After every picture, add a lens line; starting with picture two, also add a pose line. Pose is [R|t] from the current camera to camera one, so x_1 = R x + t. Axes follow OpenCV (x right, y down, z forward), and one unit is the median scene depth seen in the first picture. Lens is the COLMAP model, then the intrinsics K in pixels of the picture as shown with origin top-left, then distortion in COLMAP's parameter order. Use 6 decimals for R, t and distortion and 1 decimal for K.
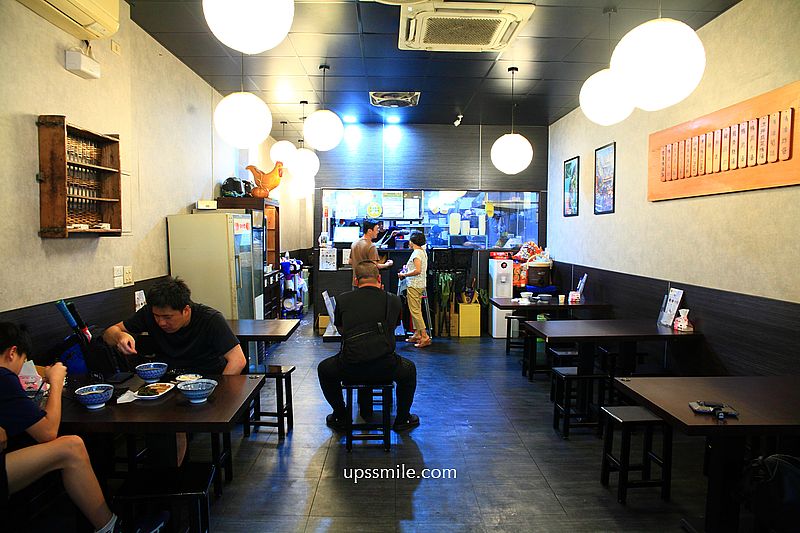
lens RADIAL K [[884.5, 0, 401.1], [0, 884.5, 267.2], [0, 0, 1]] dist [-0.002113, 0.000000]
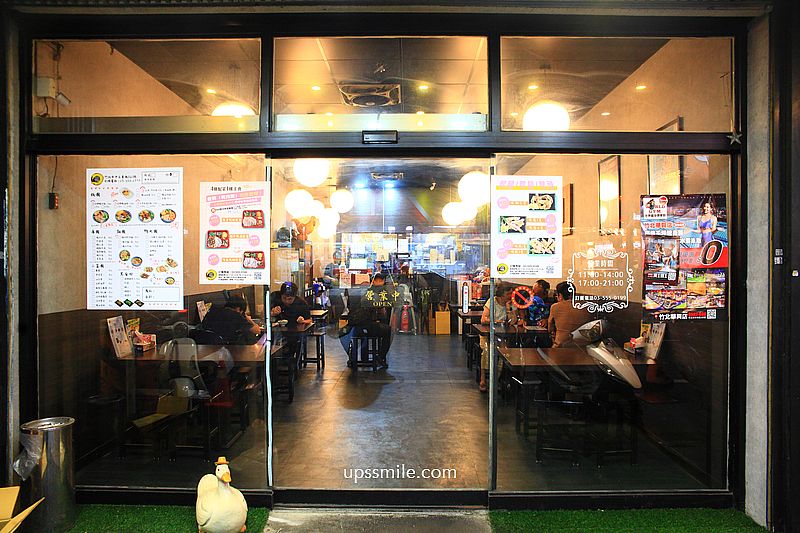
lens RADIAL K [[740.0, 0, 397.8], [0, 740.0, 266.2], [0, 0, 1]] dist [-0.078450, 0.000000]
pose [[0.999896, -0.003700, -0.013962, 0.021302], [0.003190, 0.999332, -0.036416, 0.011737], [0.014087, 0.036368, 0.999239, -0.220852]]
